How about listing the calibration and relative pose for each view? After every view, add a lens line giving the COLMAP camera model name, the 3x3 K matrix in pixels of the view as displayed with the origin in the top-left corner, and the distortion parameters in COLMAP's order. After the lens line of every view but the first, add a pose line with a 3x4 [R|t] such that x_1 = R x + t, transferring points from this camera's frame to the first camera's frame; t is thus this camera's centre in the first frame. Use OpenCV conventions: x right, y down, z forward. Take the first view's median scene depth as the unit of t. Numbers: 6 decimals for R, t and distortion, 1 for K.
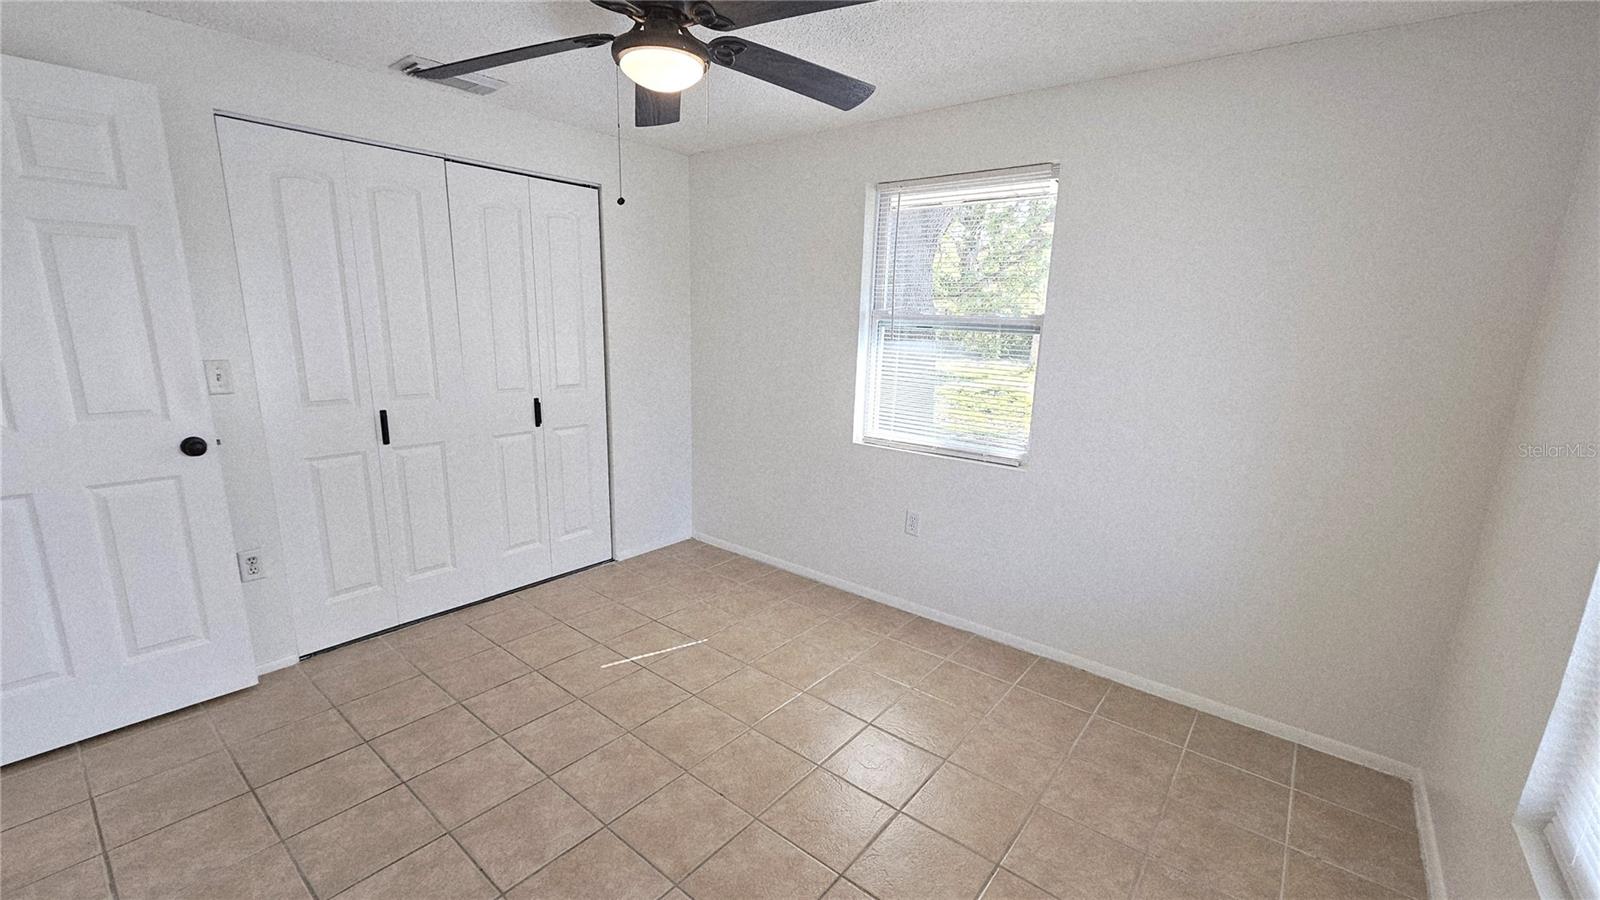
lens RADIAL K [[655.7, 0, 793.7], [0, 655.7, 456.2], [0, 0, 1]] dist [-0.002248, 0.000043]
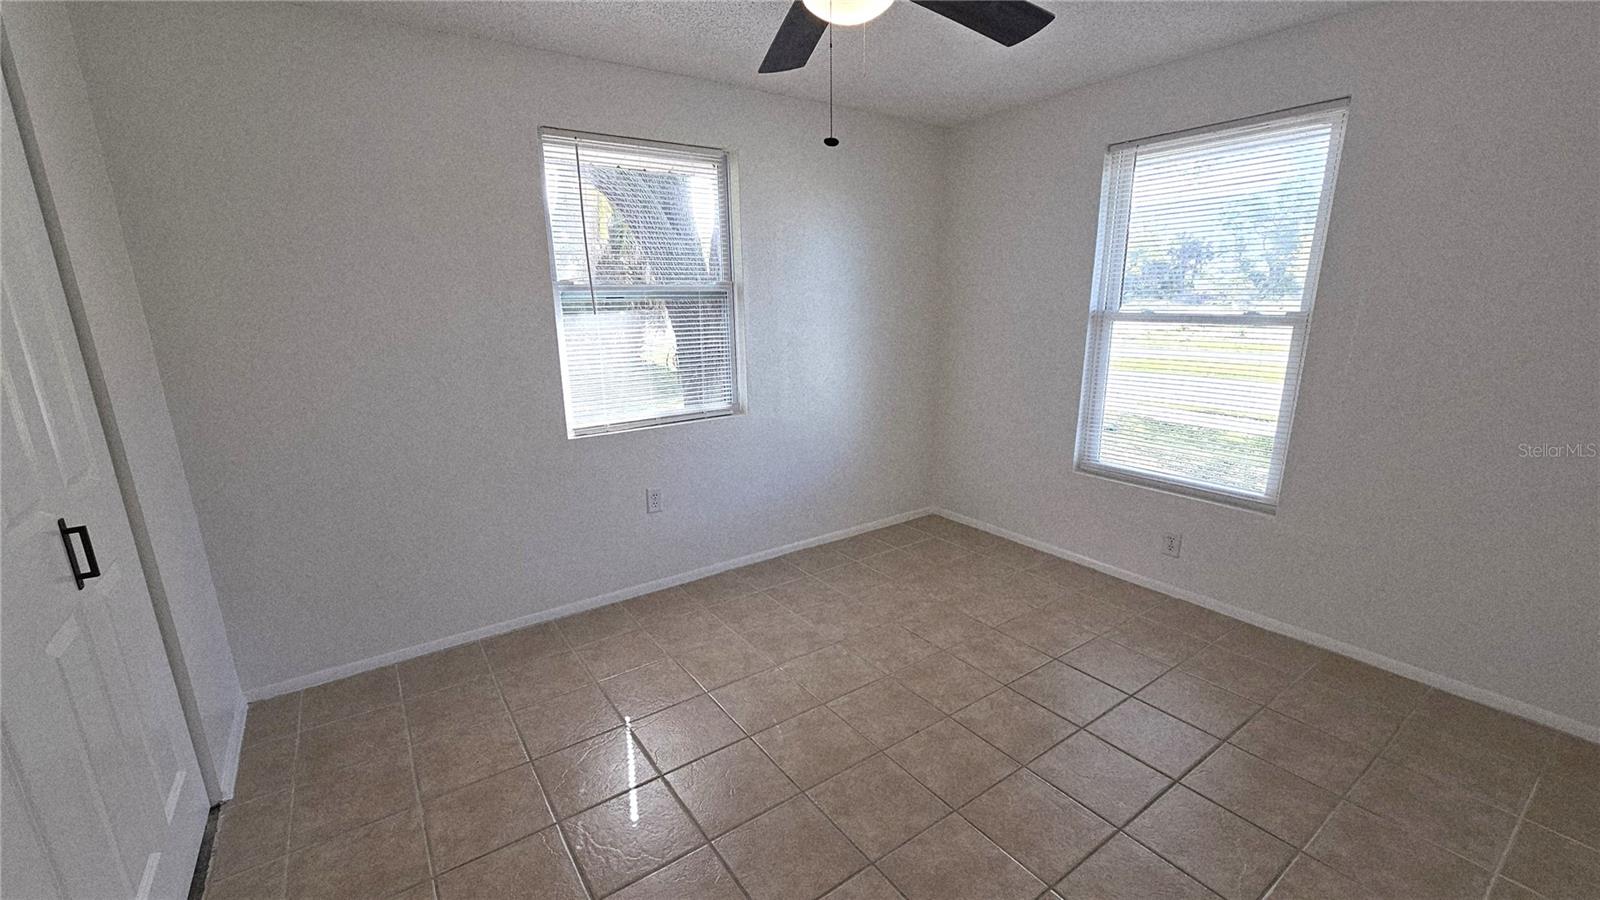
lens RADIAL K [[655.7, 0, 804.0], [0, 655.7, 459.1], [0, 0, 1]] dist [-0.002248, 0.000043]
pose [[0.262934, -0.262537, 0.928407, -0.699050], [0.220630, 0.953129, 0.207044, -0.117490], [-0.939249, 0.150396, 0.308534, 0.519443]]
